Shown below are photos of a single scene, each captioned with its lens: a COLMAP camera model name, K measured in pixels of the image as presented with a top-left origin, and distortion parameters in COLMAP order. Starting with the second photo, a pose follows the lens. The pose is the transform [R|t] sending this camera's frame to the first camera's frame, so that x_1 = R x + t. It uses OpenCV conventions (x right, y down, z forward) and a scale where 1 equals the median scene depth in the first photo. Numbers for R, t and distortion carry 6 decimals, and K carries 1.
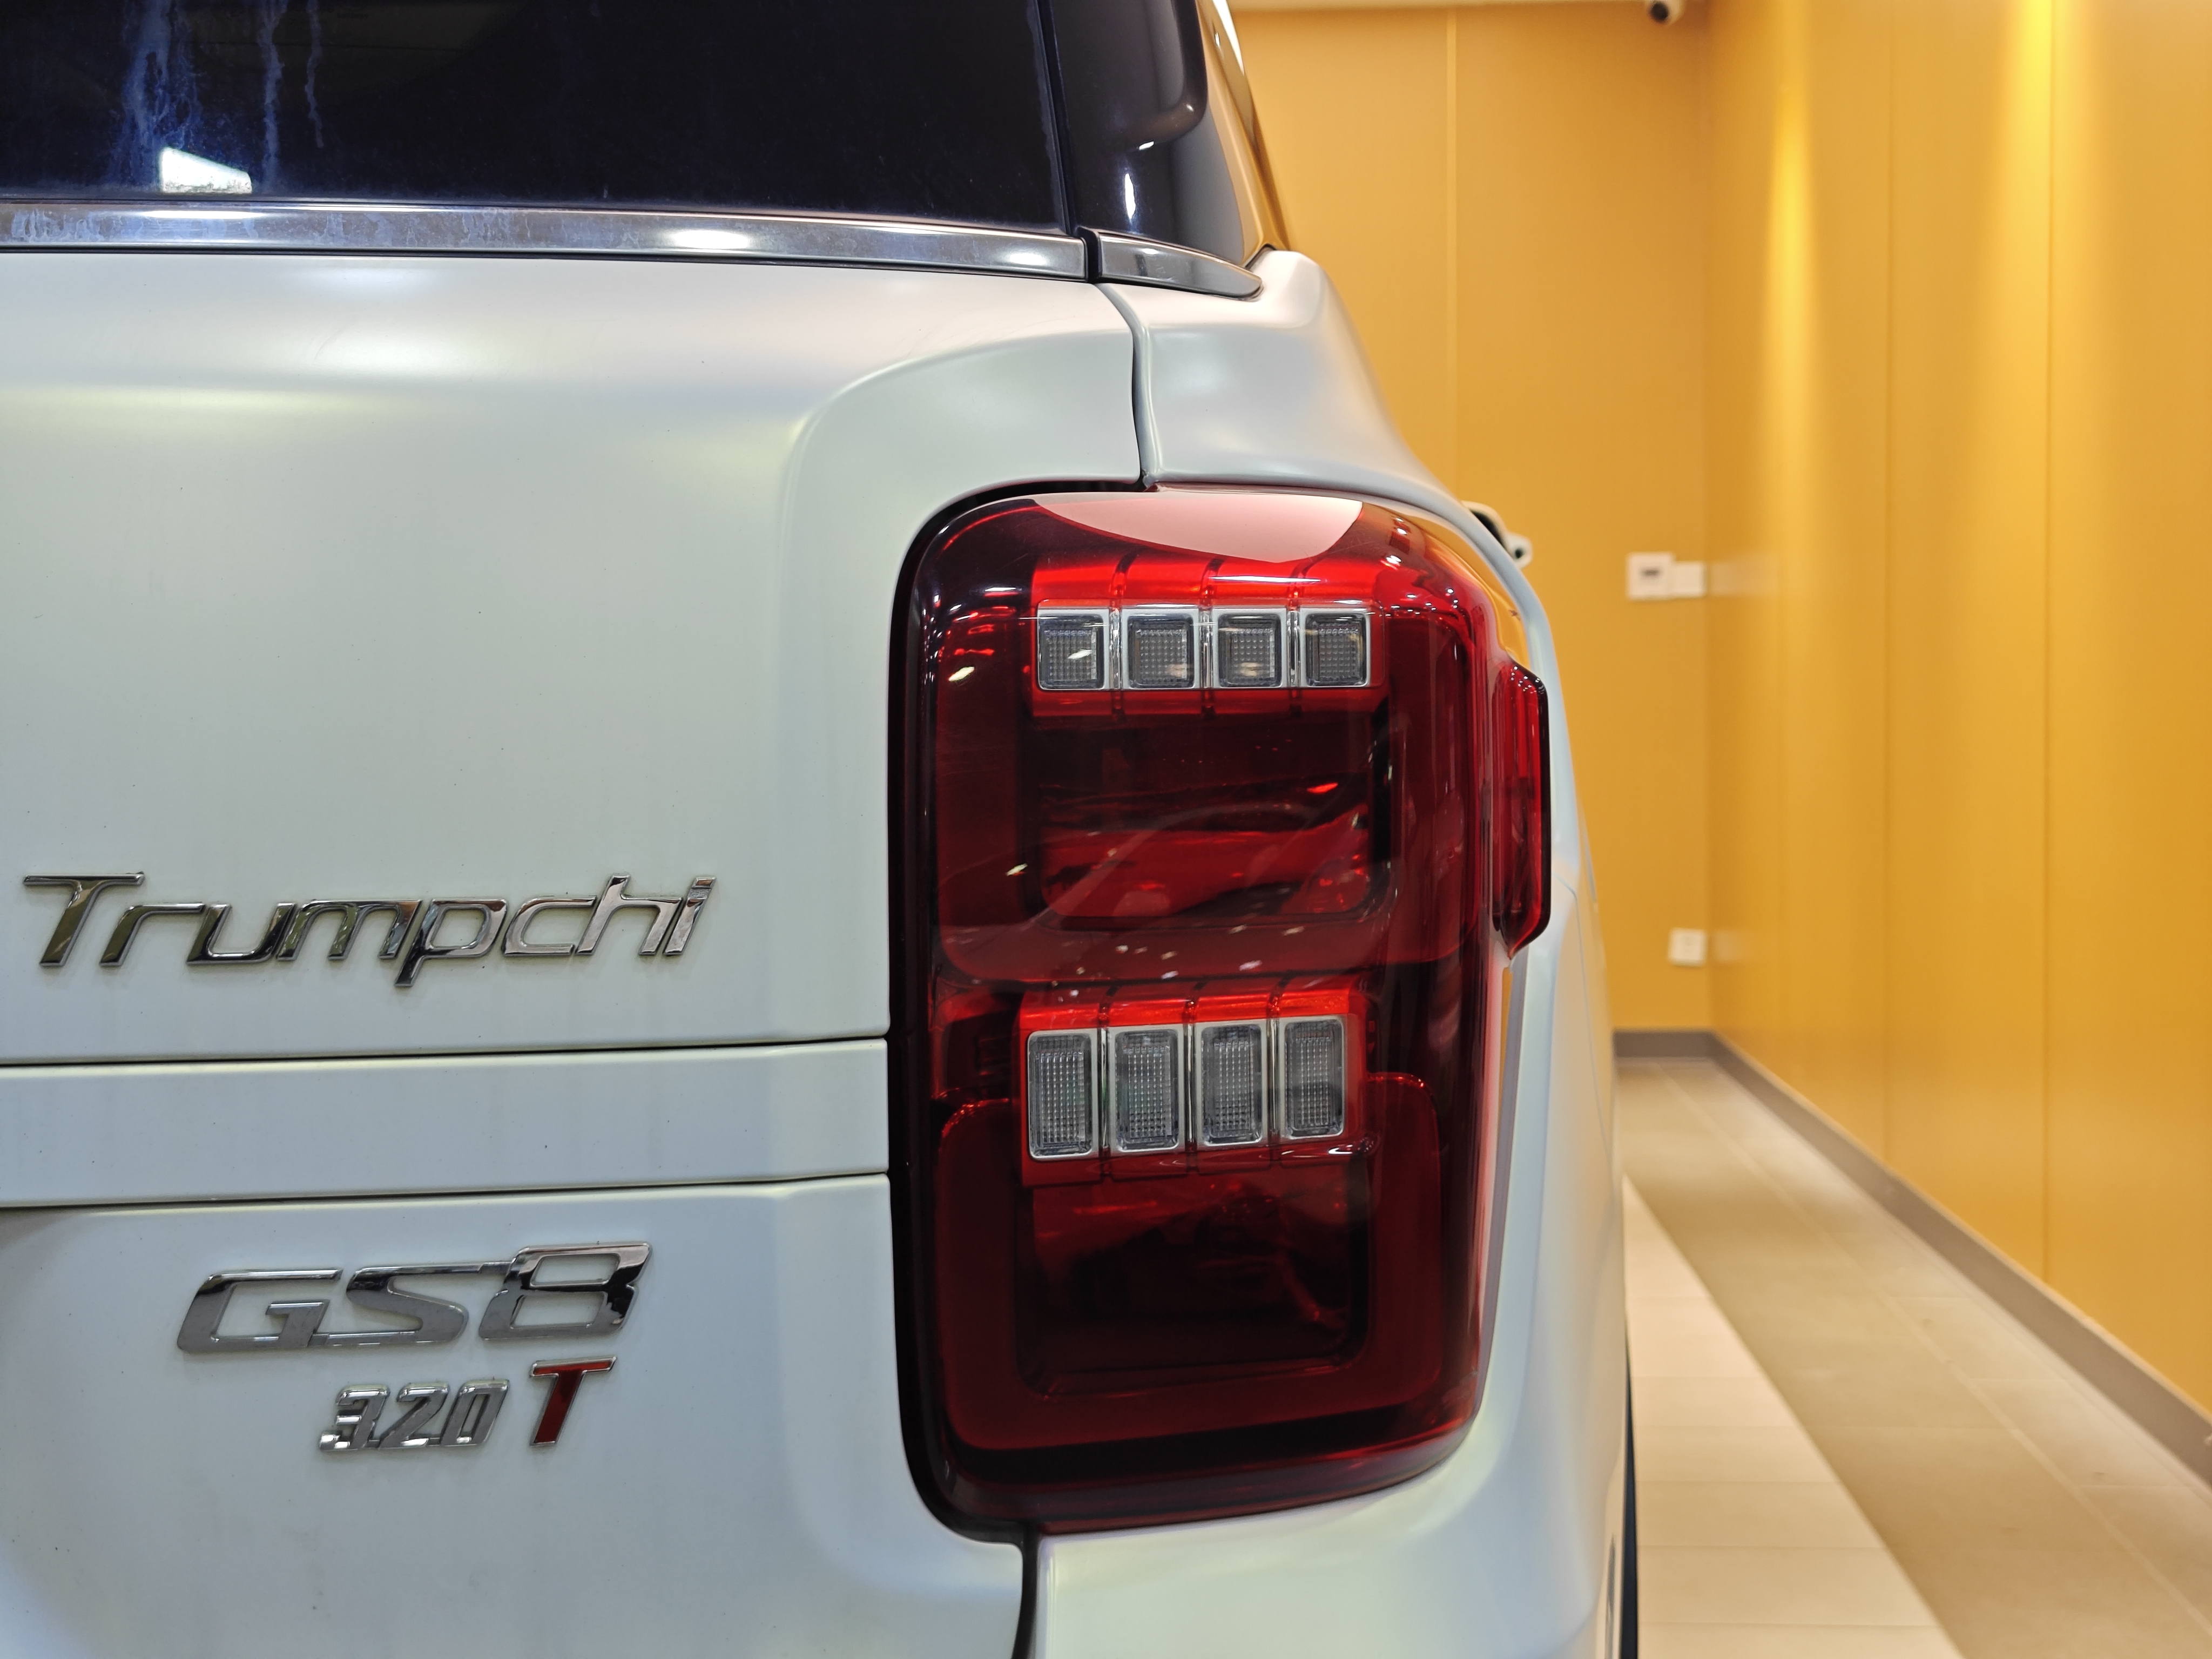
lens RADIAL K [[3060.5, 0, 1146.5], [0, 3060.5, 827.9], [0, 0, 1]] dist [0.028676, -0.065873]
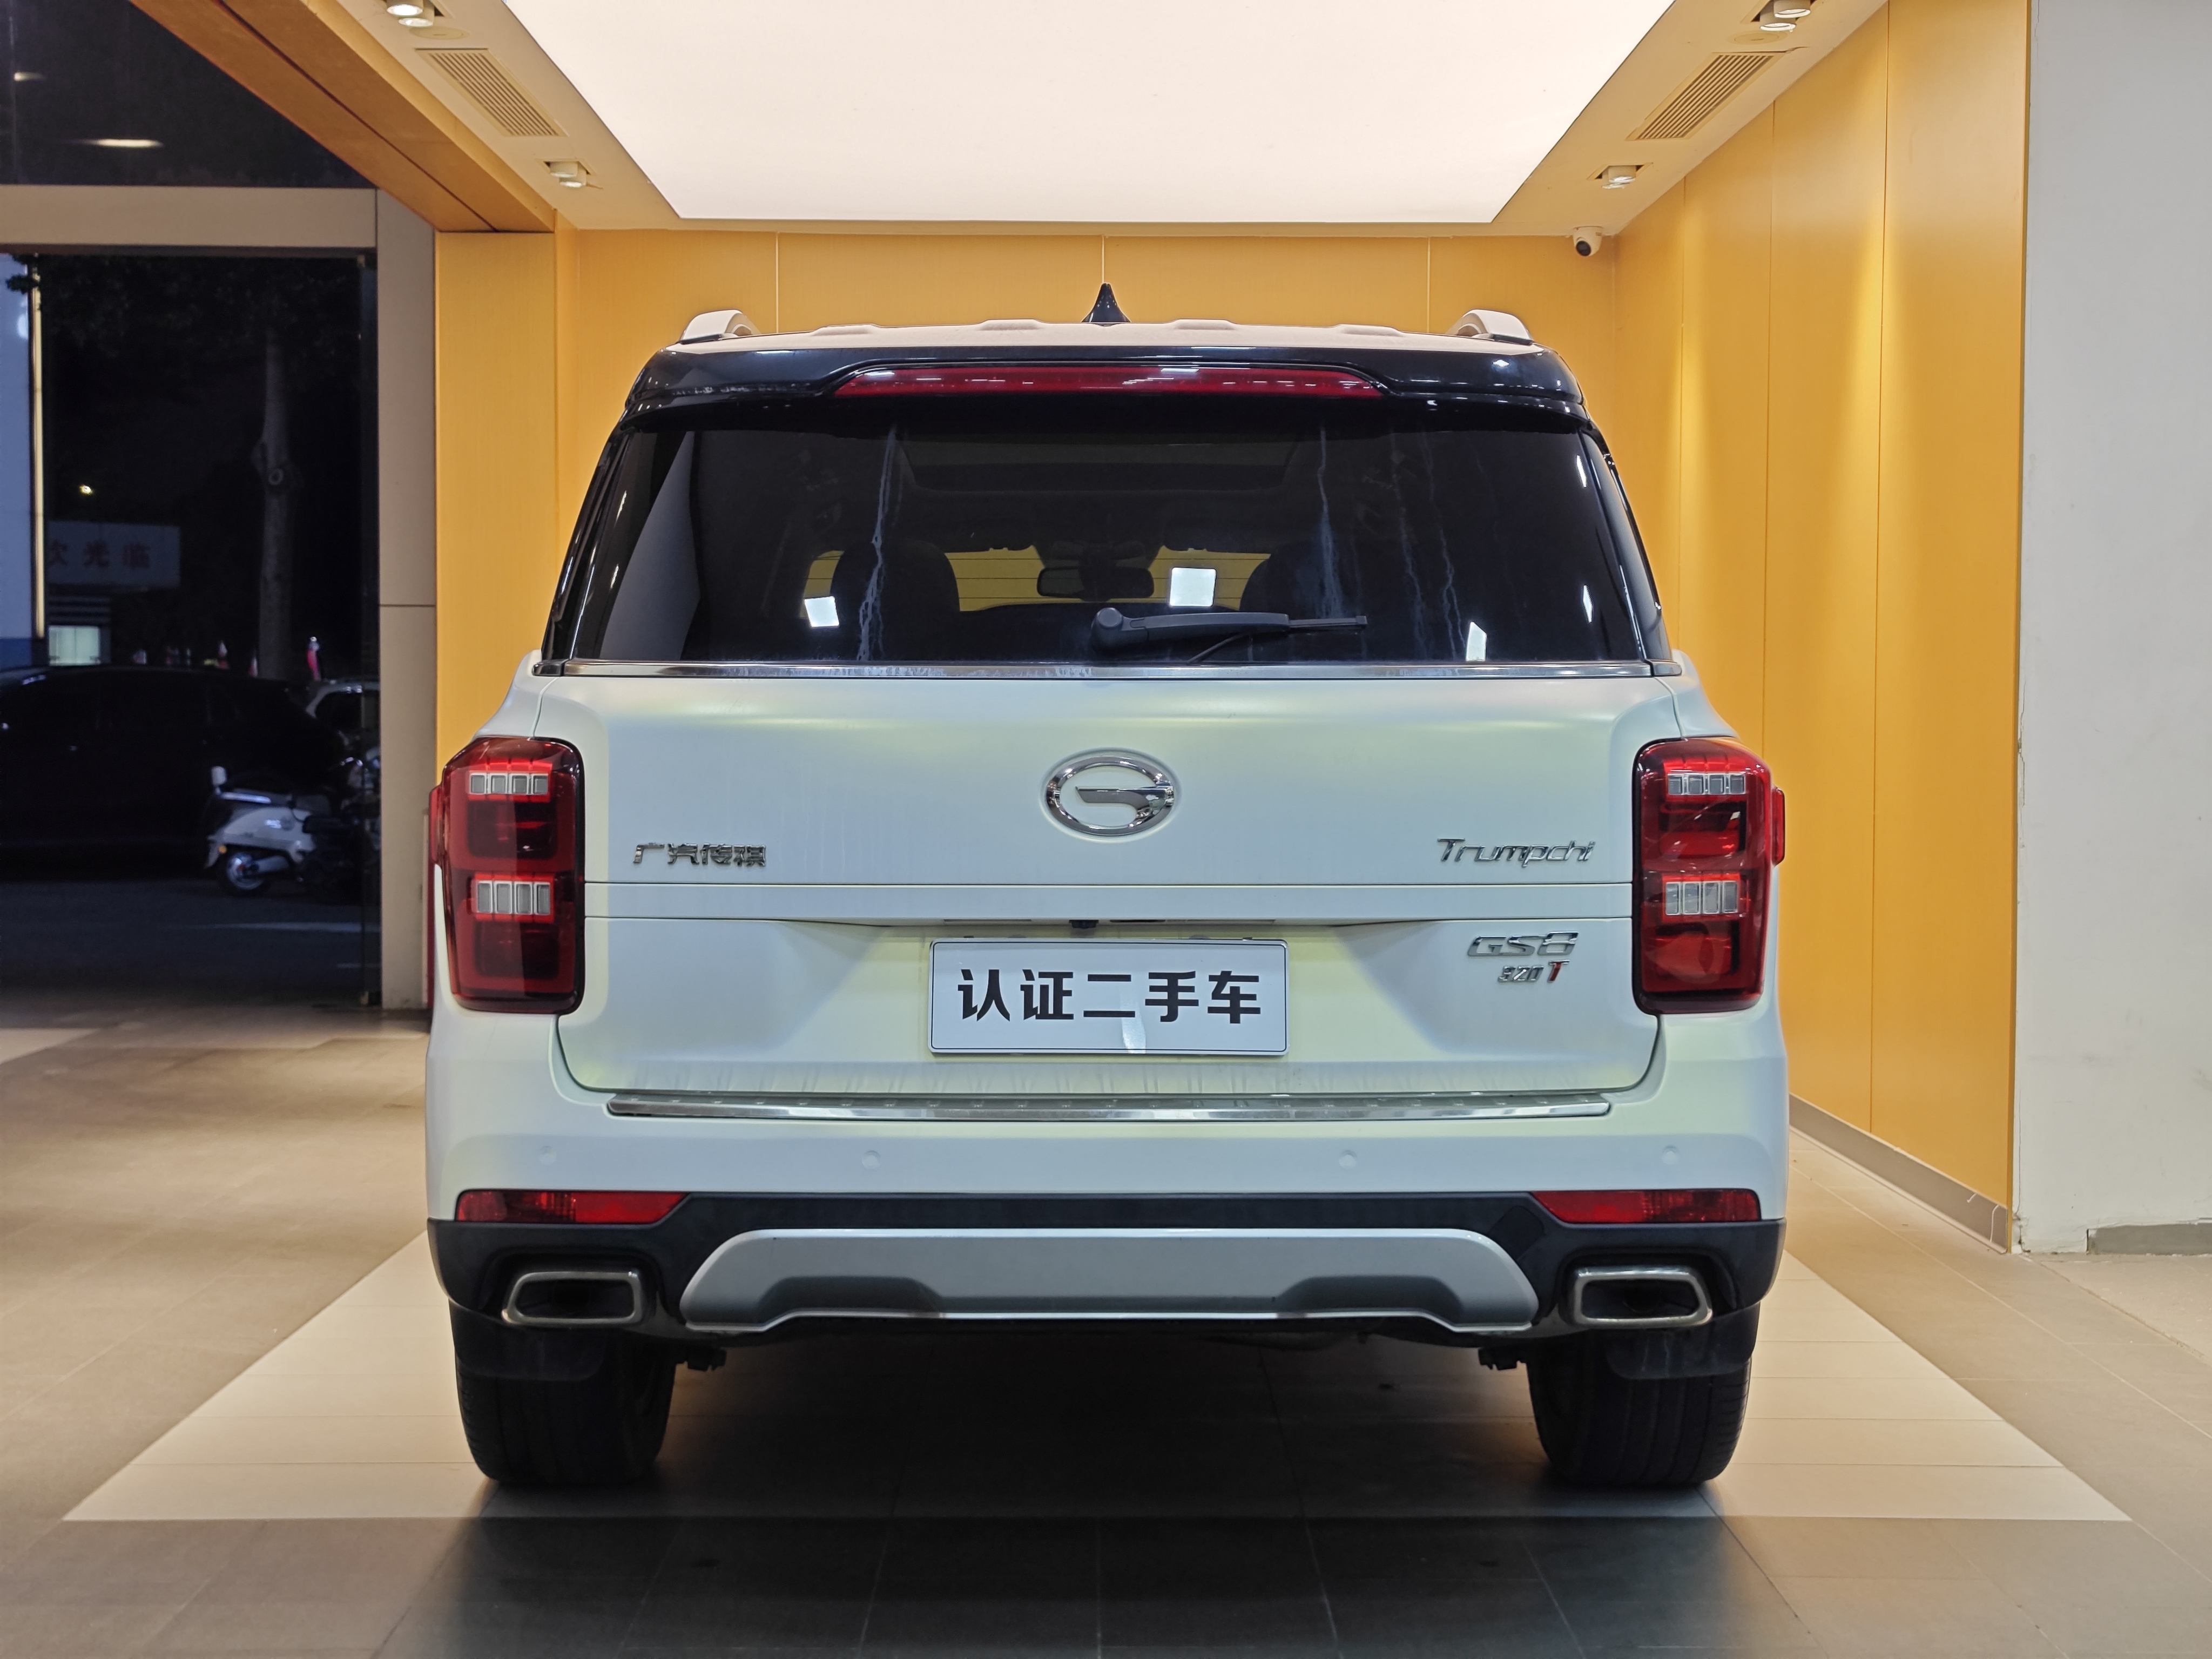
lens RADIAL K [[2994.6, 0, 1122.6], [0, 2994.6, 760.3], [0, 0, 1]] dist [0.132981, -0.266802]
pose [[0.998974, 0.013333, 0.043280, -0.942549], [-0.012351, 0.999662, -0.022876, 0.006760], [-0.043570, 0.022318, 0.998801, -2.963074]]
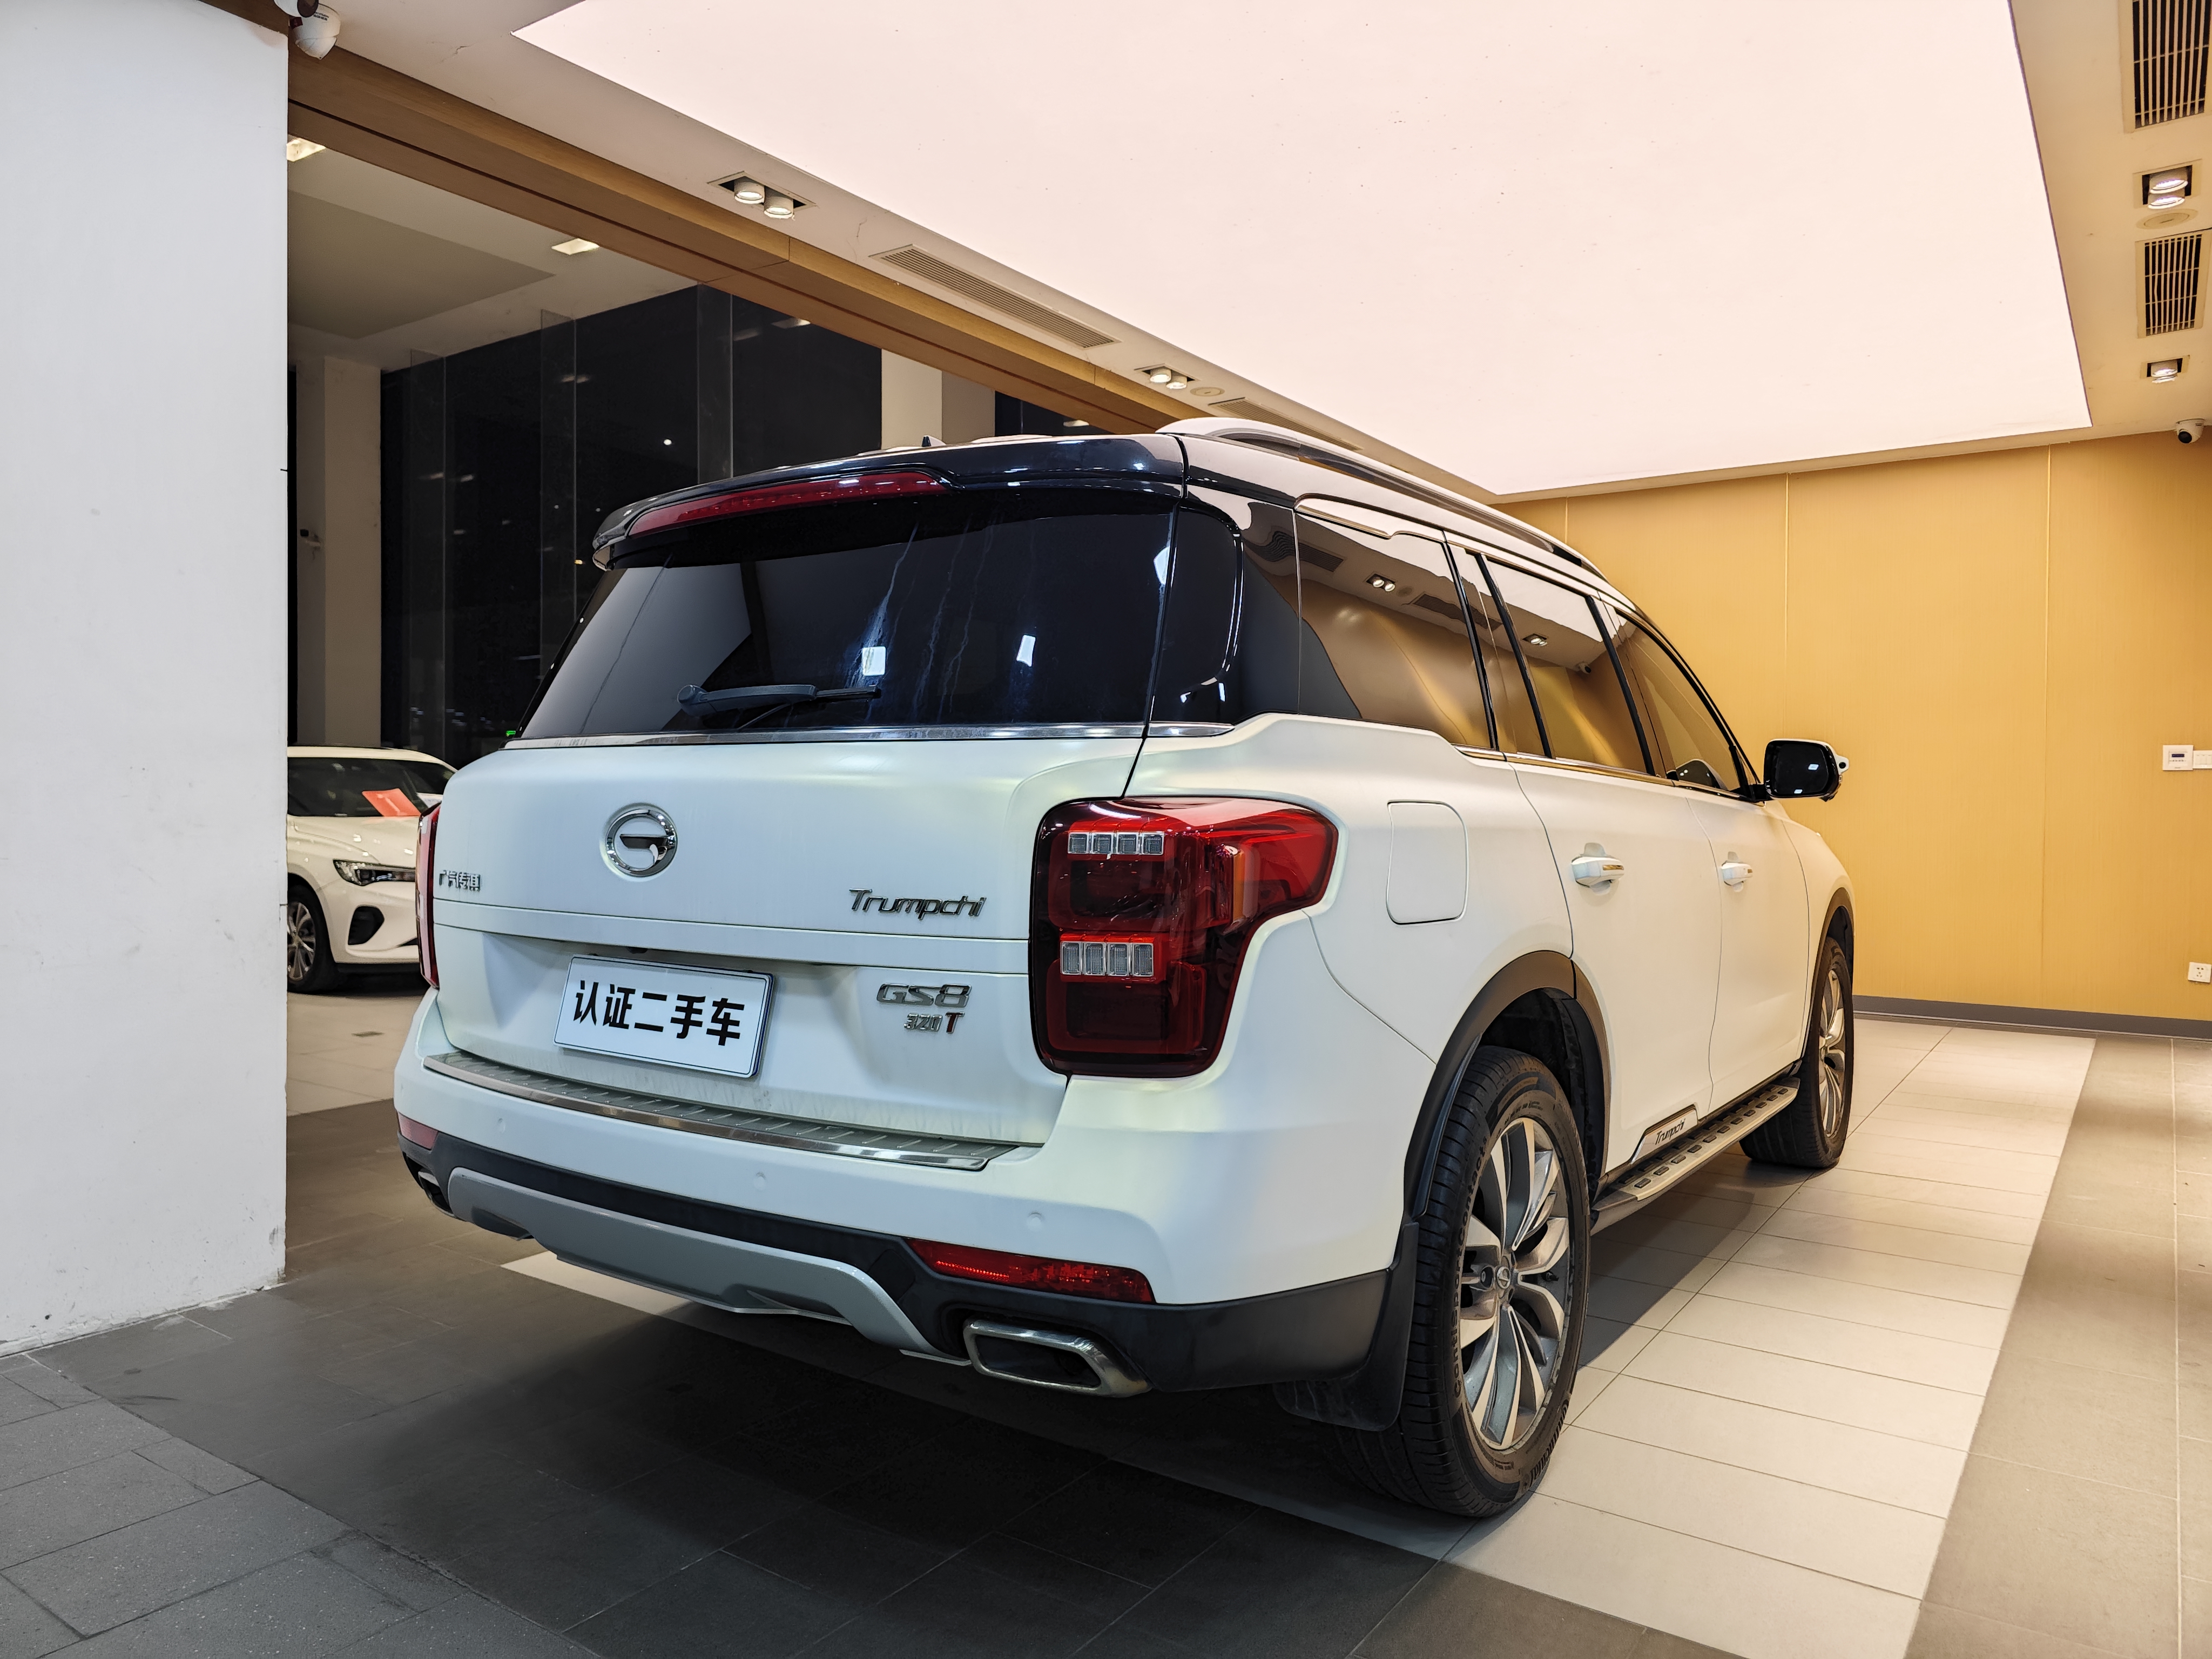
lens RADIAL K [[1524.2, 0, 1114.1], [0, 1524.2, 797.0], [0, 0, 1]] dist [0.013586, -0.000248]
pose [[0.840849, 0.015564, -0.541046, 1.104157], [-0.035538, 0.999017, -0.026492, -0.069714], [0.540102, 0.041503, 0.840575, -0.625256]]
